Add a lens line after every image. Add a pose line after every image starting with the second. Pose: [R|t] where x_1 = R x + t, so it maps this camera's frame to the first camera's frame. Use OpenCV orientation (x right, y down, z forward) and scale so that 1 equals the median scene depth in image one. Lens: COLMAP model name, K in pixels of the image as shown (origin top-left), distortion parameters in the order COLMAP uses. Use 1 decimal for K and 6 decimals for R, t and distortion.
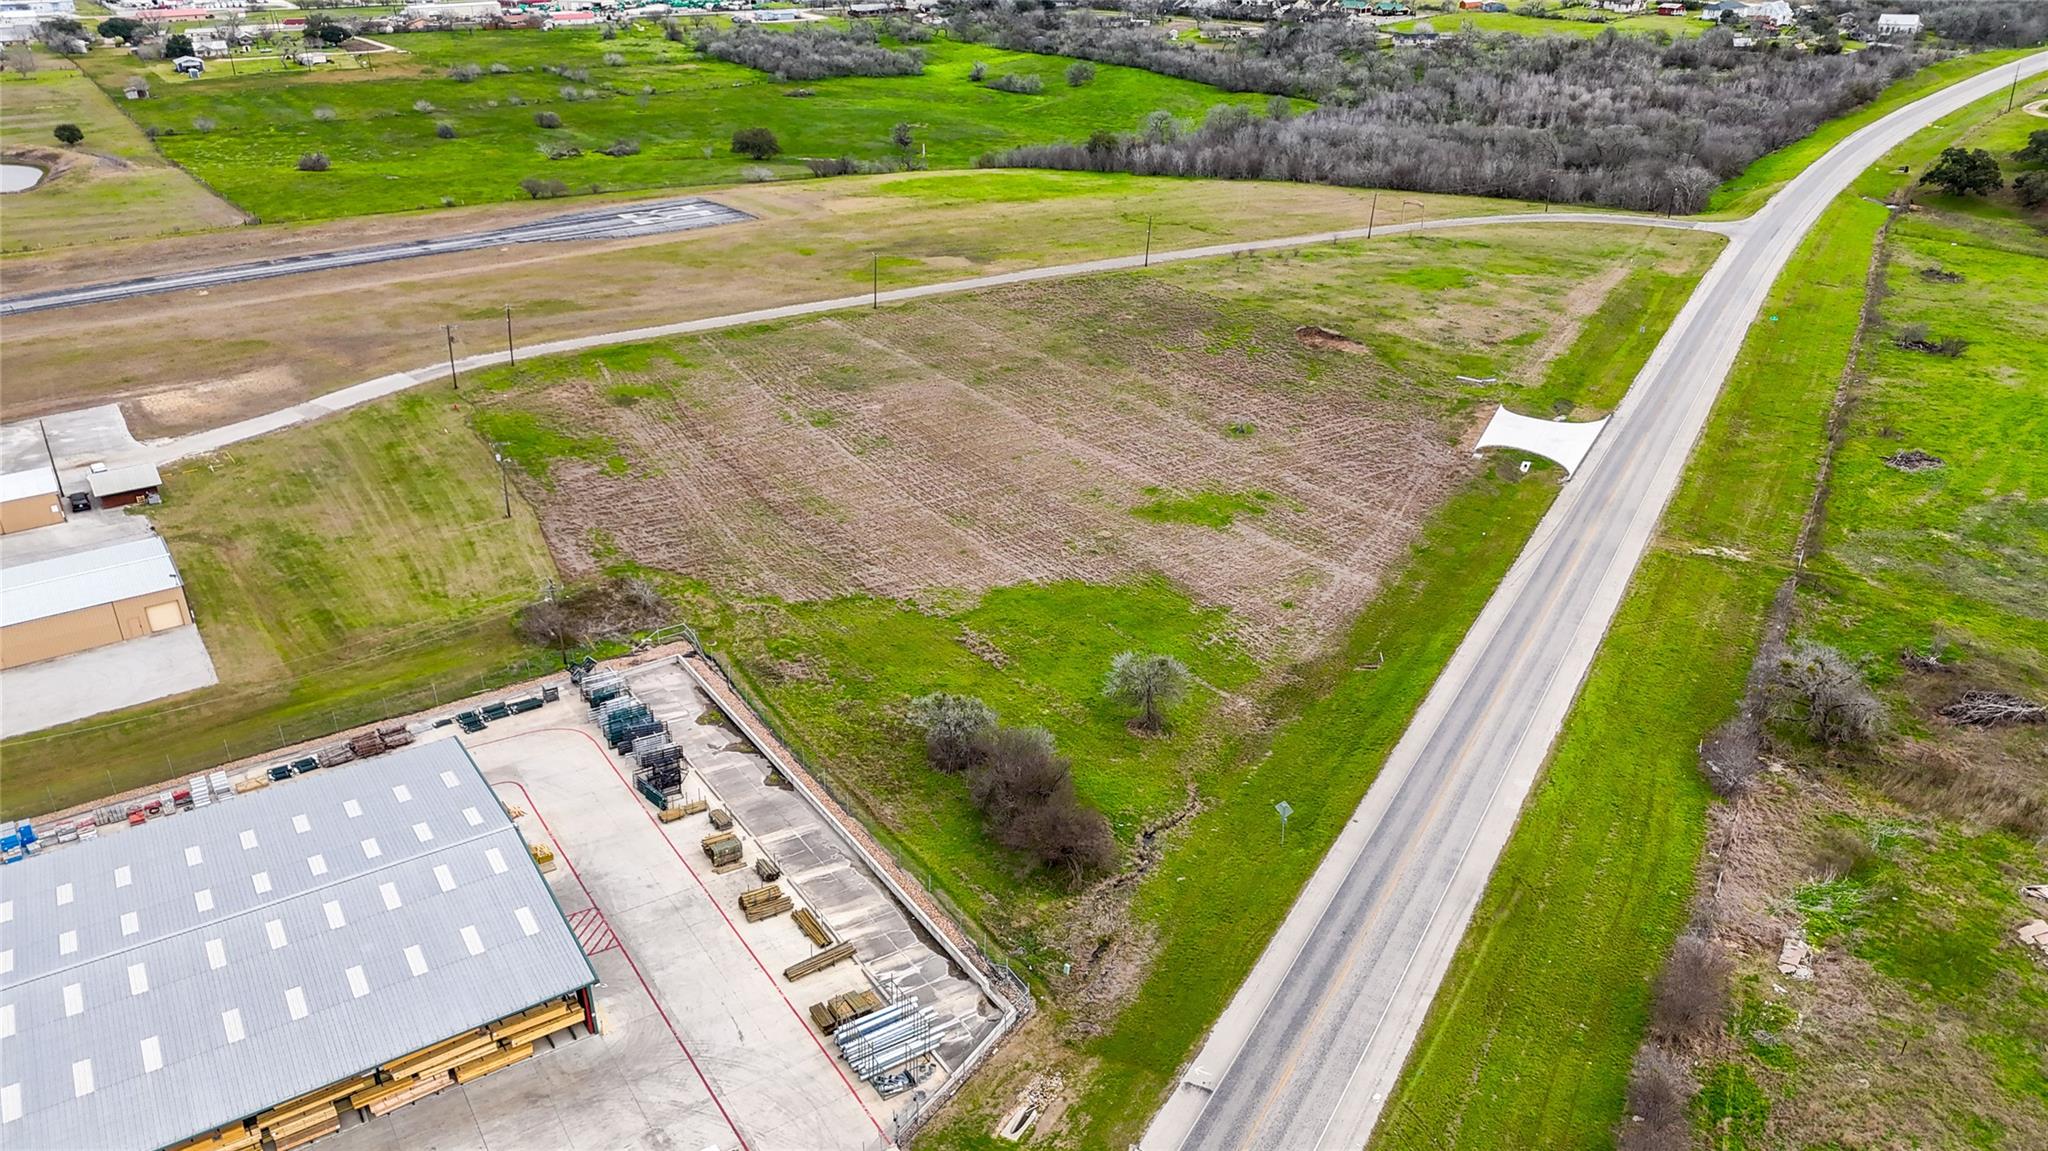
lens RADIAL K [[1507.2, 0, 1032.8], [0, 1507.2, 573.3], [0, 0, 1]] dist [0.084984, -0.086497]
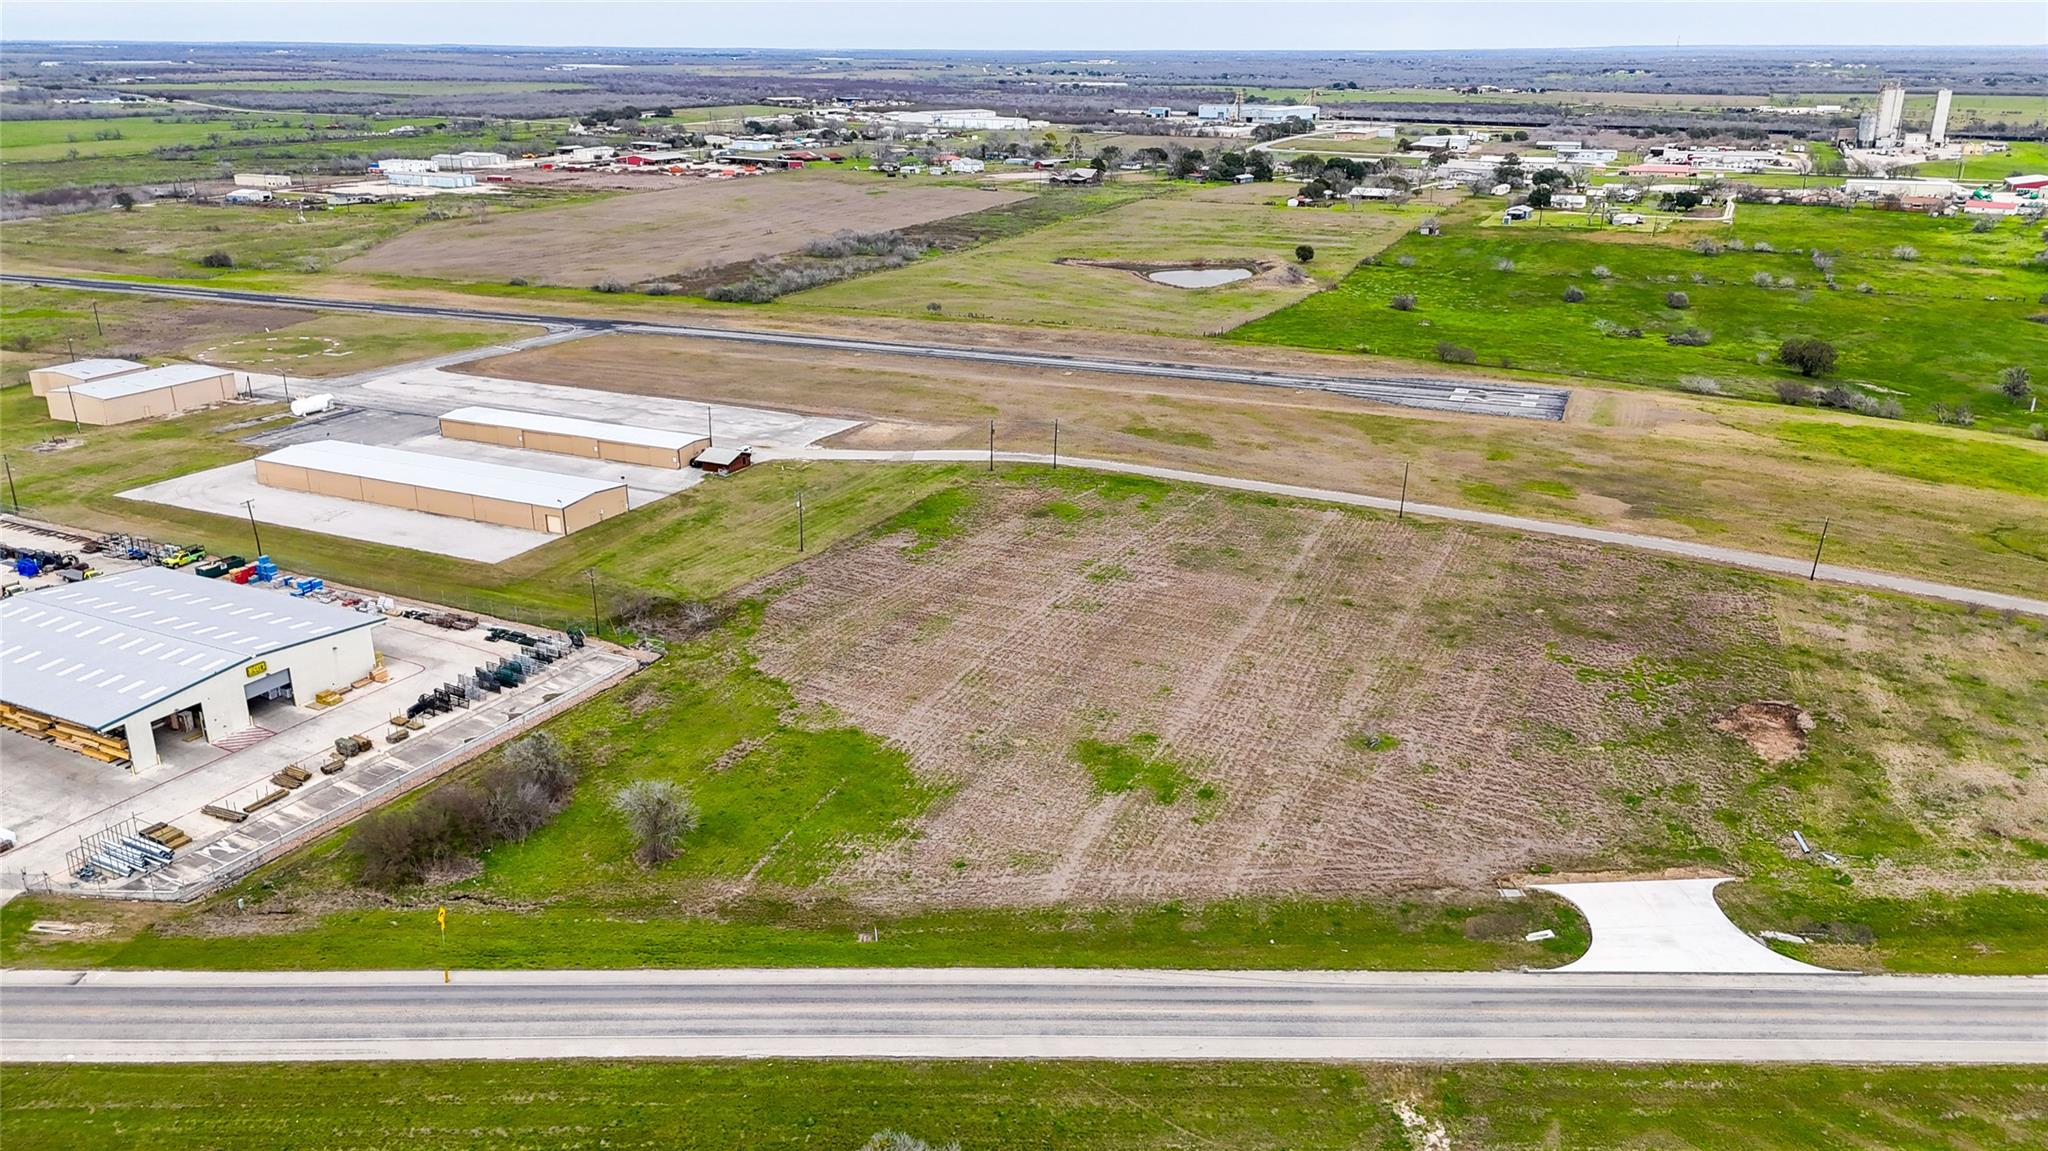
lens RADIAL K [[1500.6, 0, 1033.1], [0, 1500.6, 578.2], [0, 0, 1]] dist [0.081403, -0.081115]
pose [[0.506412, 0.305992, -0.806174, 0.929180], [-0.374150, 0.920300, 0.114281, -0.276156], [0.776890, 0.243757, 0.580538, 0.492081]]
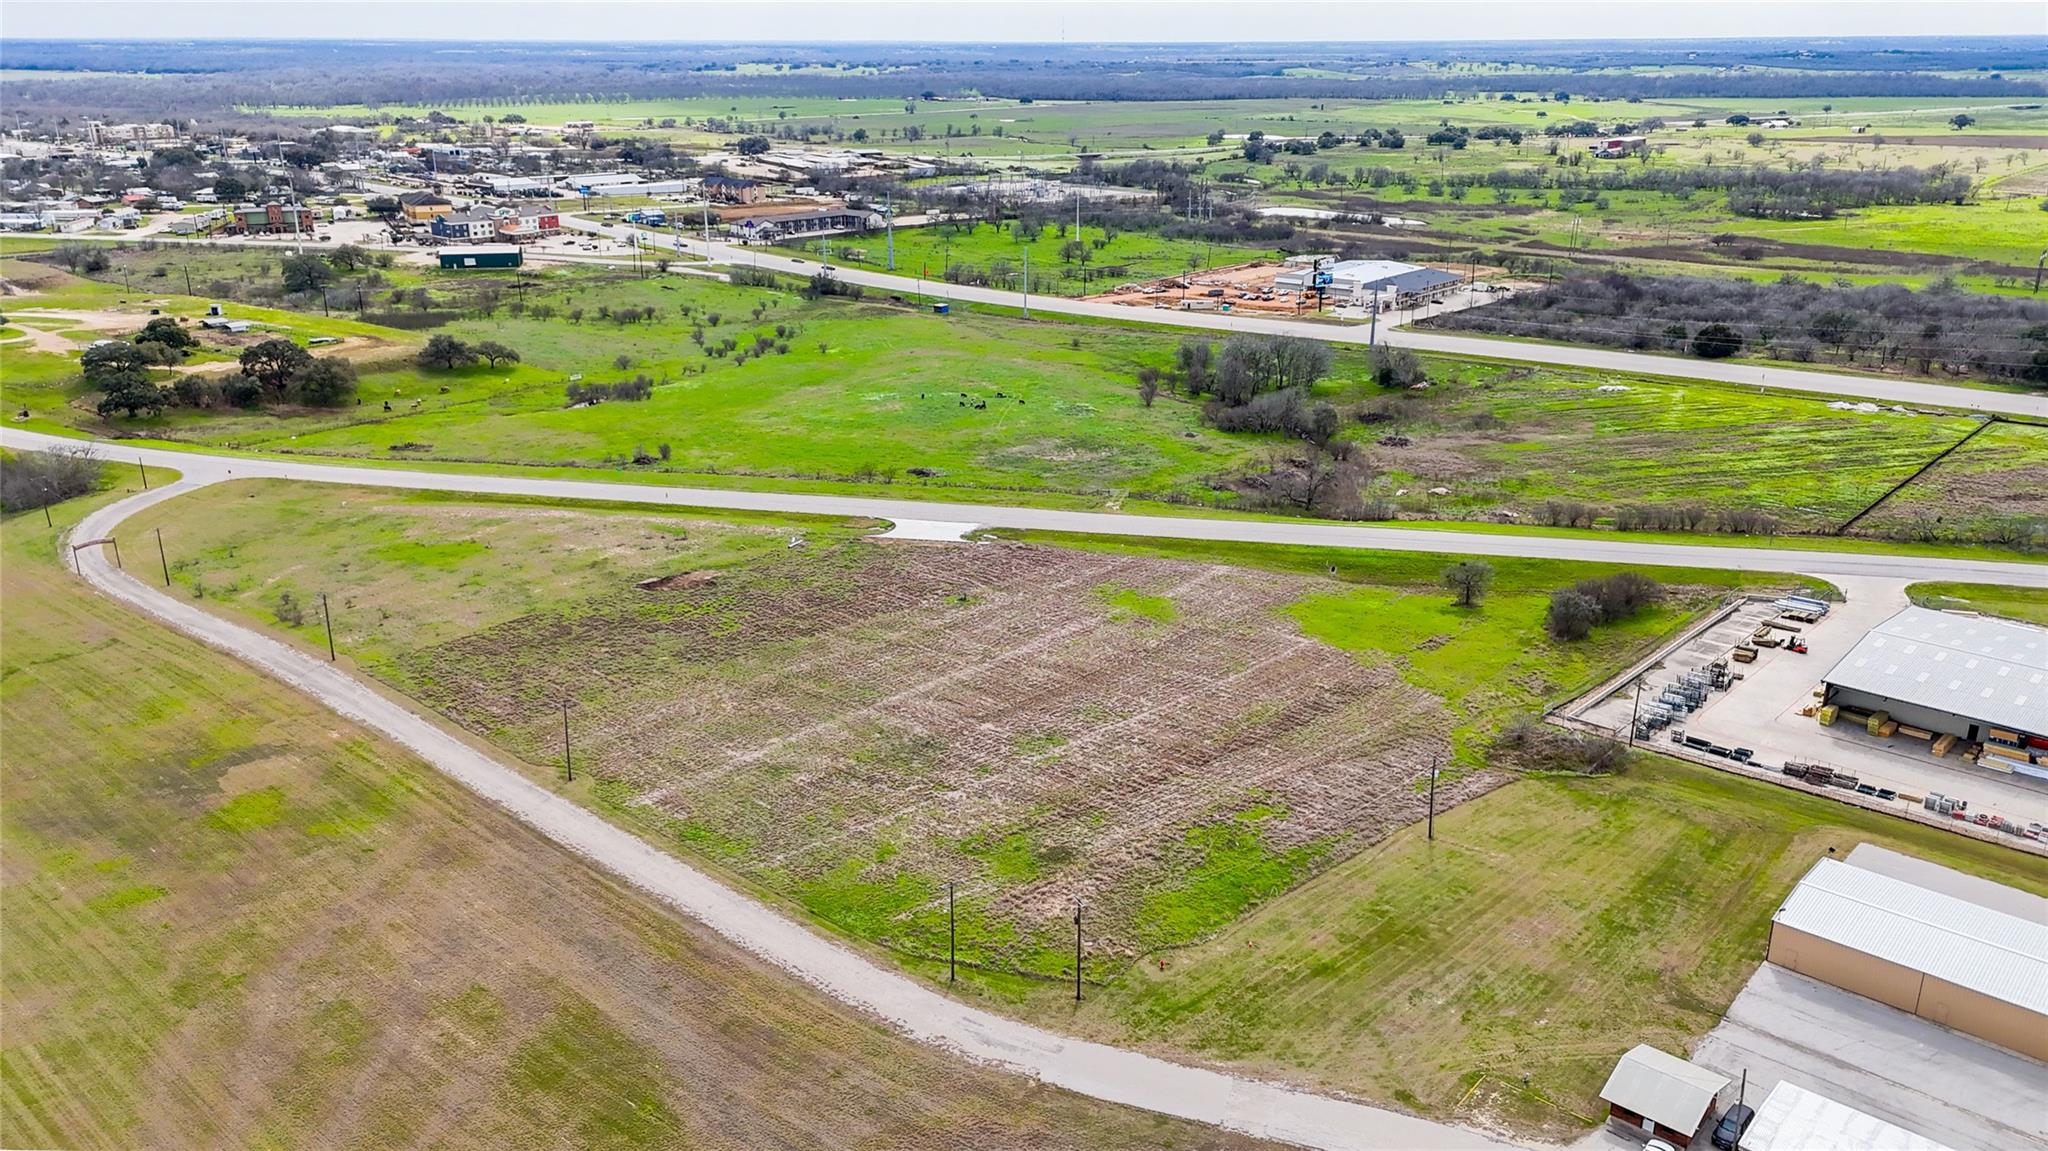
lens RADIAL K [[1531.7, 0, 1033.3], [0, 1531.7, 580.7], [0, 0, 1]] dist [0.081959, -0.085768]
pose [[-0.243336, -0.303652, 0.921186, -1.276186], [0.412561, 0.827135, 0.381630, -0.717716], [-0.877827, 0.472910, -0.075997, 1.416684]]
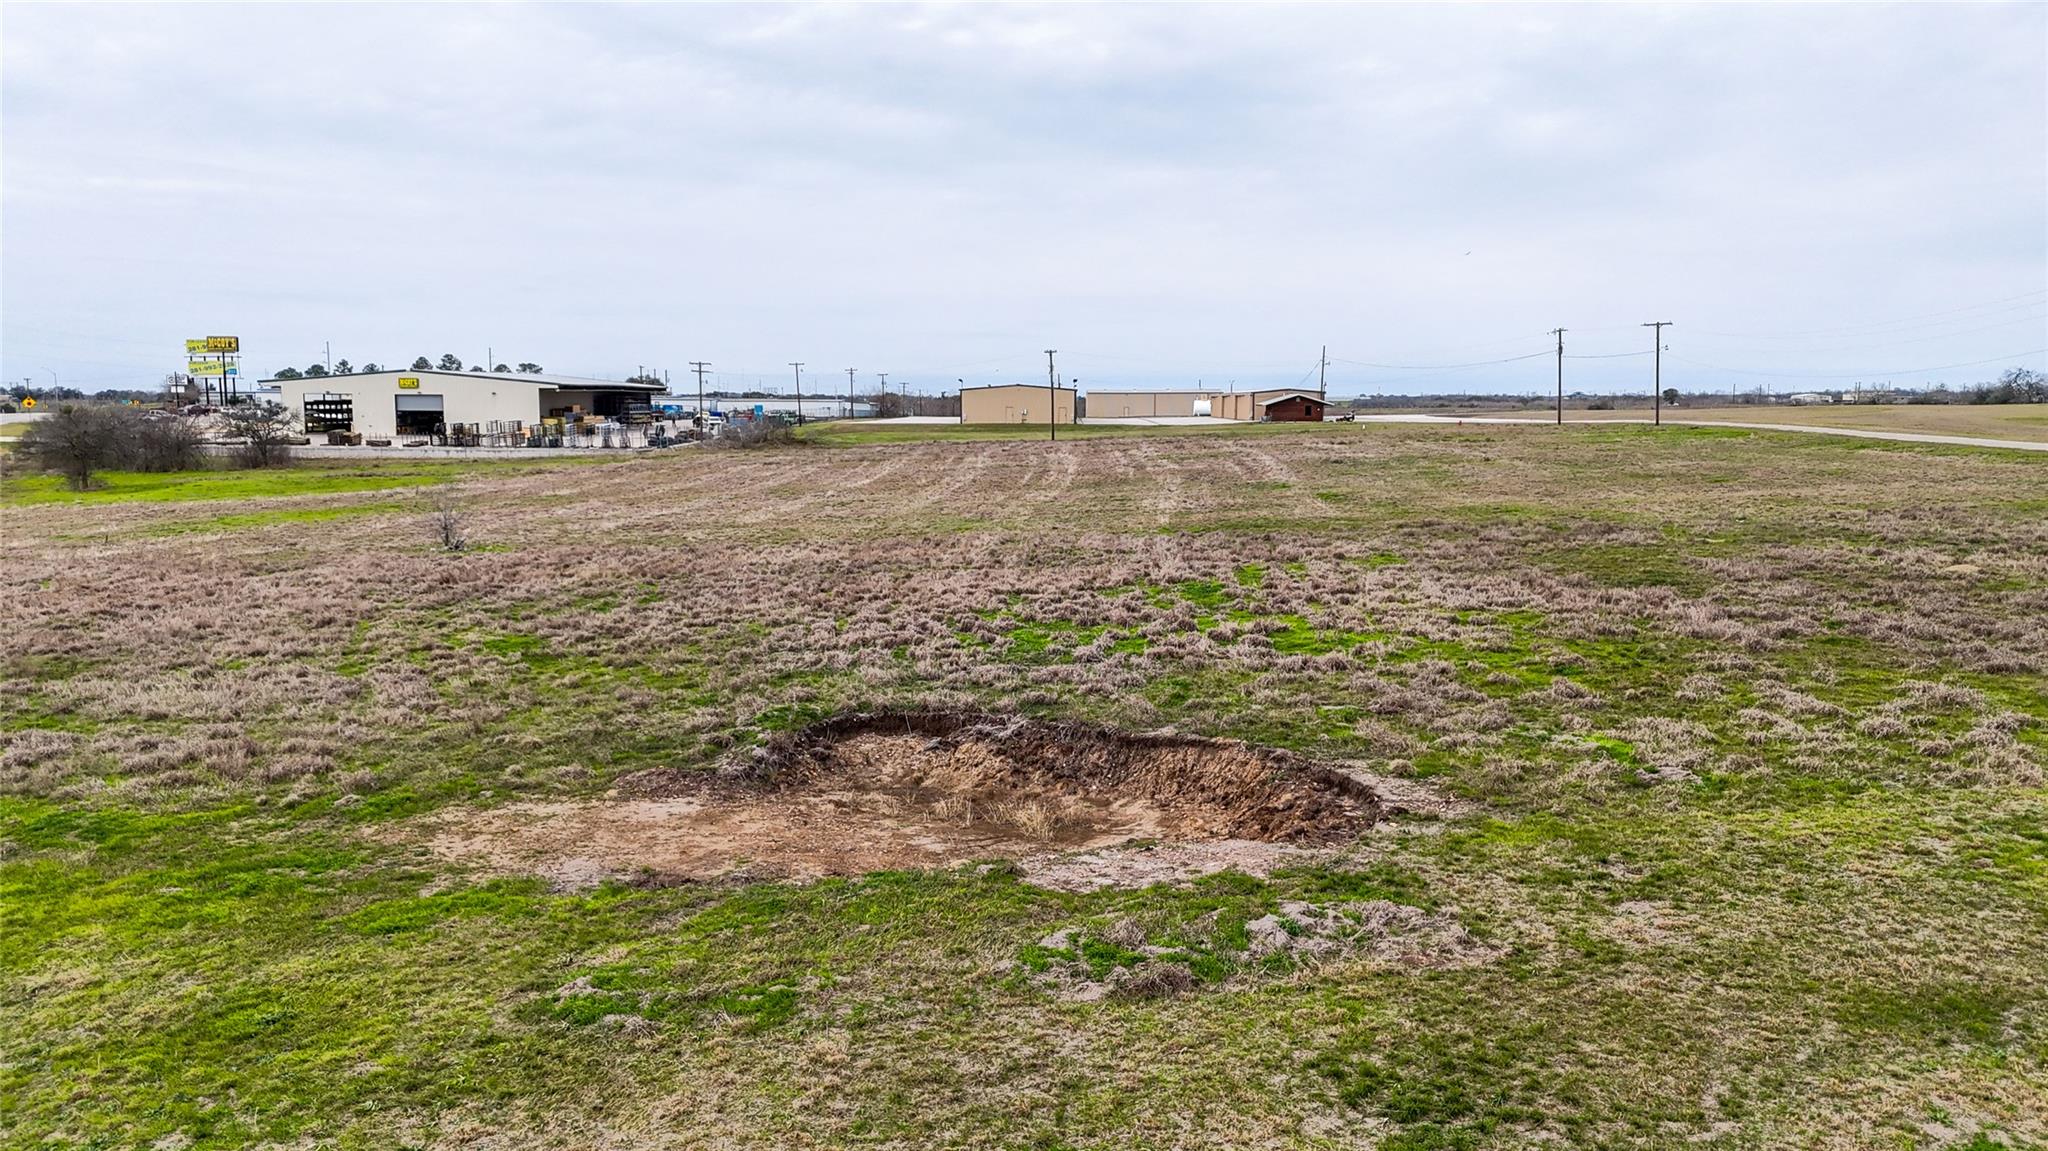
lens RADIAL K [[1510.0, 0, 1032.6], [0, 1510.0, 574.7], [0, 0, 1]] dist [0.080807, -0.080963]
pose [[-0.585002, 0.113650, -0.803029, 0.436551], [-0.330706, 0.870653, 0.364138, -0.331486], [0.740544, 0.478588, -0.471749, 1.693359]]
